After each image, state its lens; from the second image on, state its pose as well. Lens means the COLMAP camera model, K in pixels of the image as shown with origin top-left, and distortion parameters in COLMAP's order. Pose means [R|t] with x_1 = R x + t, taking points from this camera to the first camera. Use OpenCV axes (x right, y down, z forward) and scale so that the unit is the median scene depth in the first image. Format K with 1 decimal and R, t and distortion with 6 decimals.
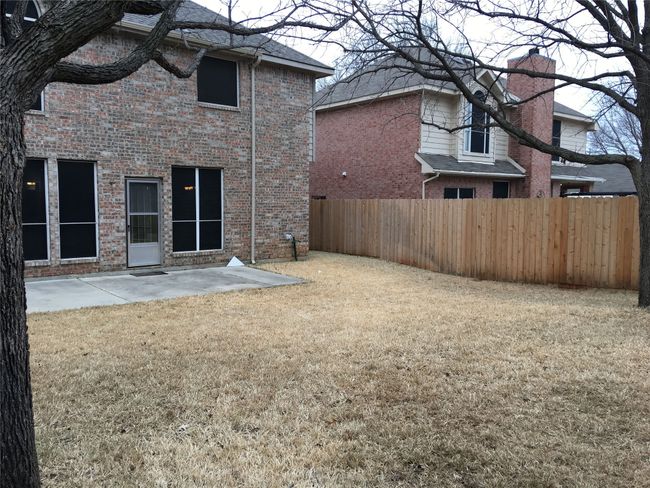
lens RADIAL K [[551.3, 0, 322.3], [0, 551.3, 242.4], [0, 0, 1]] dist [0.113415, 0.002619]
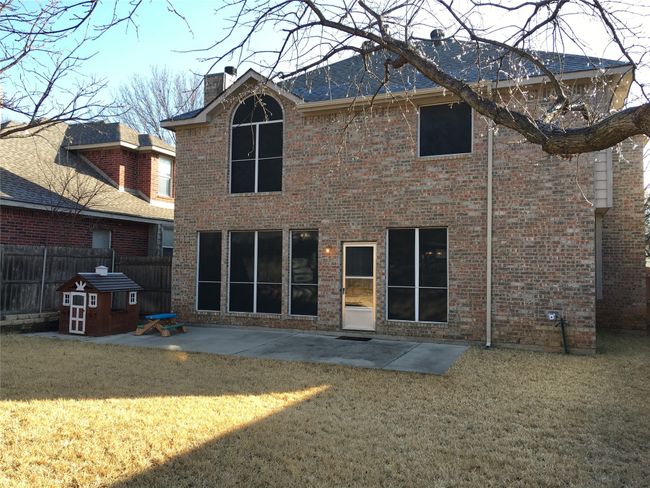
lens RADIAL K [[551.3, 0, 322.3], [0, 551.3, 242.4], [0, 0, 1]] dist [0.113415, 0.002619]
pose [[0.443347, -0.036141, -0.895621, 0.505925], [-0.074806, 0.994209, -0.077149, -0.030375], [0.893223, 0.101202, 0.438076, 0.467588]]
